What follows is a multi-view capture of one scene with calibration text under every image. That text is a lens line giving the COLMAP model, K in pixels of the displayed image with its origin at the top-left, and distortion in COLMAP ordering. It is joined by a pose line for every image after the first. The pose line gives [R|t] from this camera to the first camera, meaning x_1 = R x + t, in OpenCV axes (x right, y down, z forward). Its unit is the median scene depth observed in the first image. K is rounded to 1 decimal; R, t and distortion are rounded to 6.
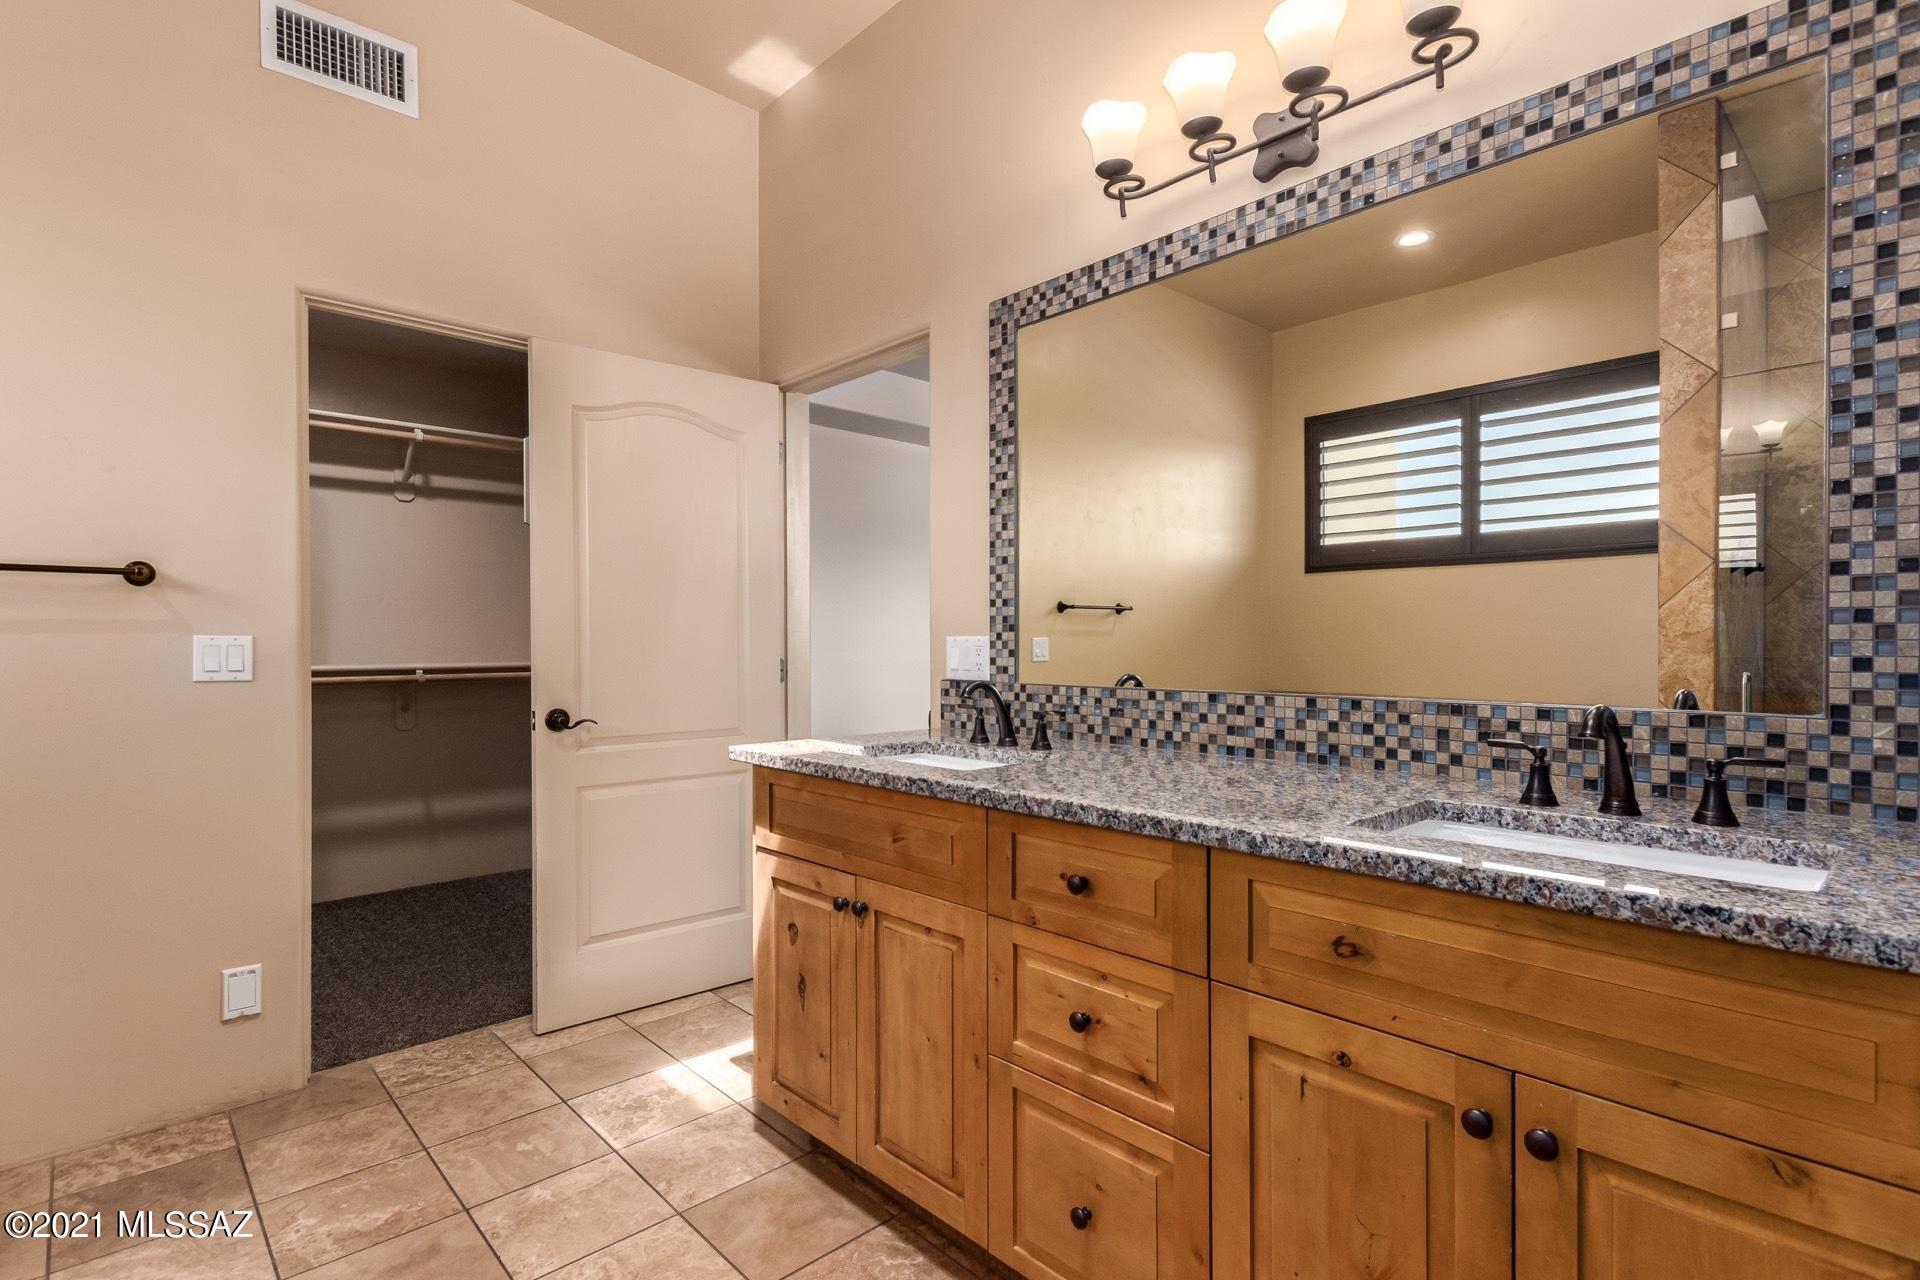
lens RADIAL K [[933.1, 0, 955.2], [0, 933.1, 641.5], [0, 0, 1]] dist [-0.001111, -0.000751]
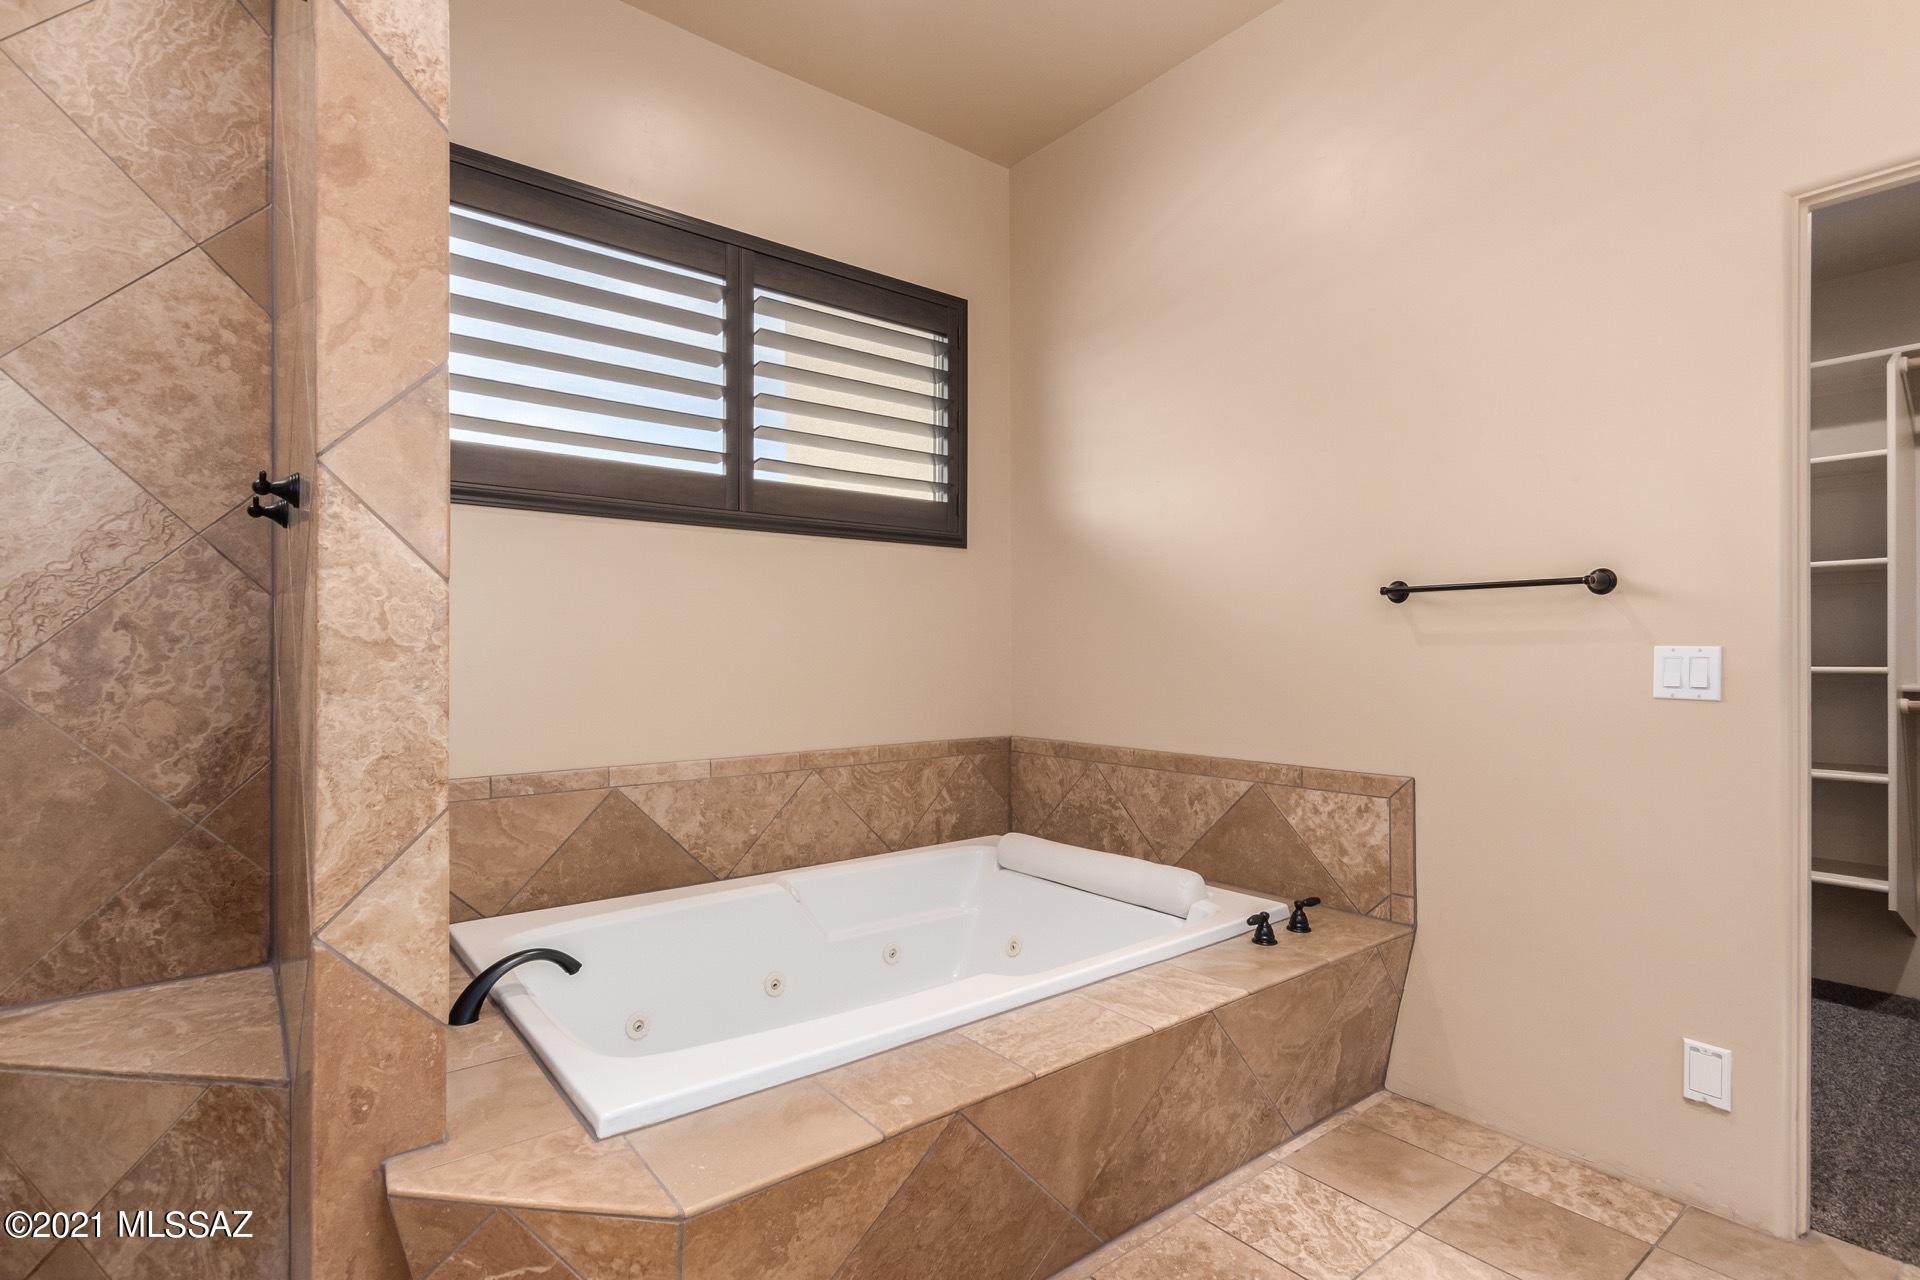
lens RADIAL K [[933.1, 0, 955.3], [0, 933.1, 649.5], [0, 0, 1]] dist [-0.001111, -0.000751]
pose [[-0.099175, 0.001684, -0.995069, 0.128875], [0.002957, 0.999995, 0.001398, -0.006393], [0.995066, -0.002804, -0.099179, 0.420278]]
